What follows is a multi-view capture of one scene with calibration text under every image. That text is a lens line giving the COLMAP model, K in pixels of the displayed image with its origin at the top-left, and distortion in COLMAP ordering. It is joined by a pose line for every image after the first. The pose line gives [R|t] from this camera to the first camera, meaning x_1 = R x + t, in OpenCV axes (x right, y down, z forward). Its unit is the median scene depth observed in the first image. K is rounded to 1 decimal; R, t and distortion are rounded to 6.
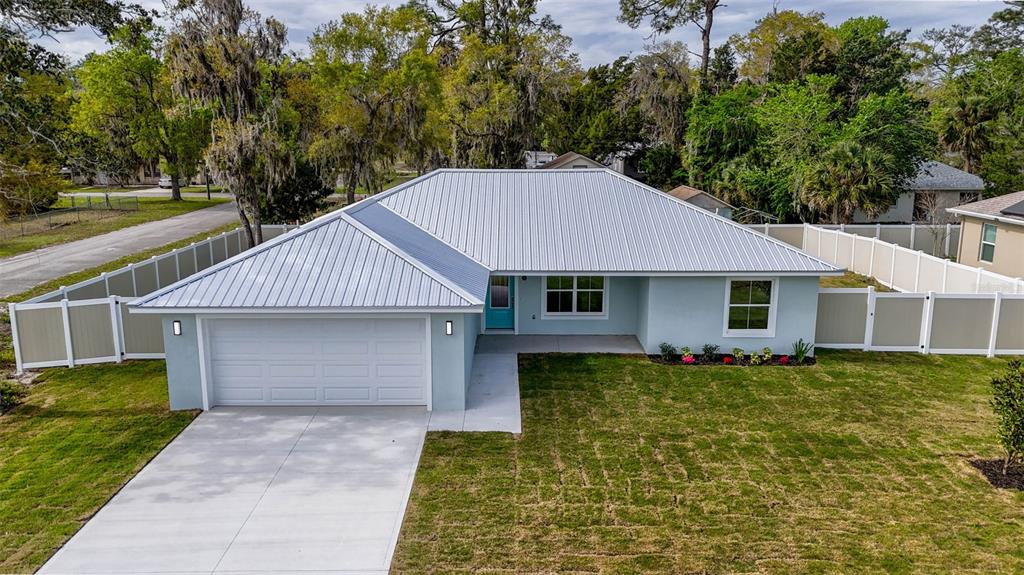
lens RADIAL K [[762.7, 0, 512.7], [0, 762.7, 284.0], [0, 0, 1]] dist [0.062849, -0.054617]
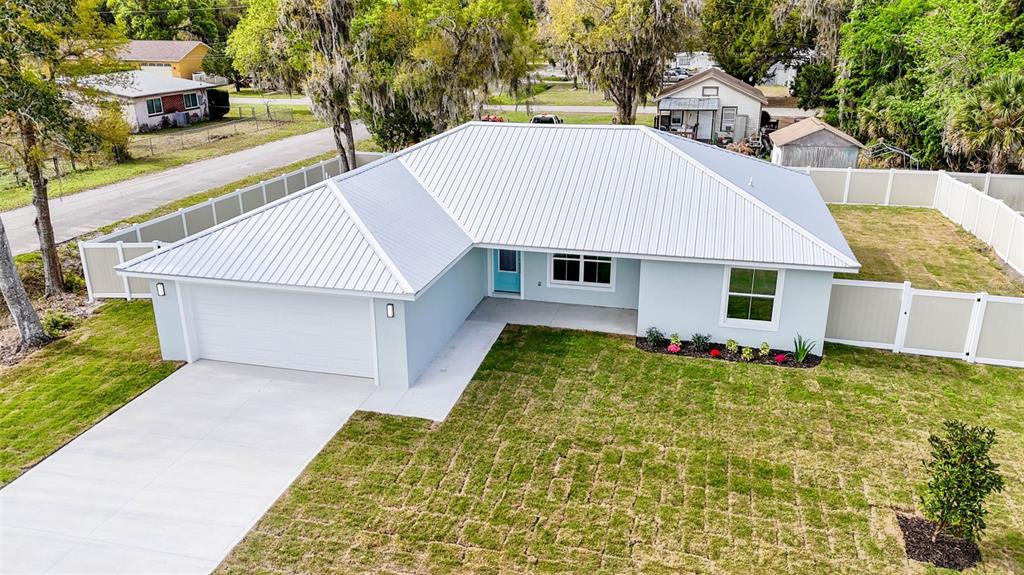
lens RADIAL K [[754.6, 0, 512.0], [0, 754.6, 287.5], [0, 0, 1]] dist [0.064338, -0.048451]
pose [[0.967715, 0.079020, -0.239341, 0.250569], [-0.044553, 0.988260, 0.146142, -0.102266], [0.248079, -0.130760, 0.959874, 0.057815]]
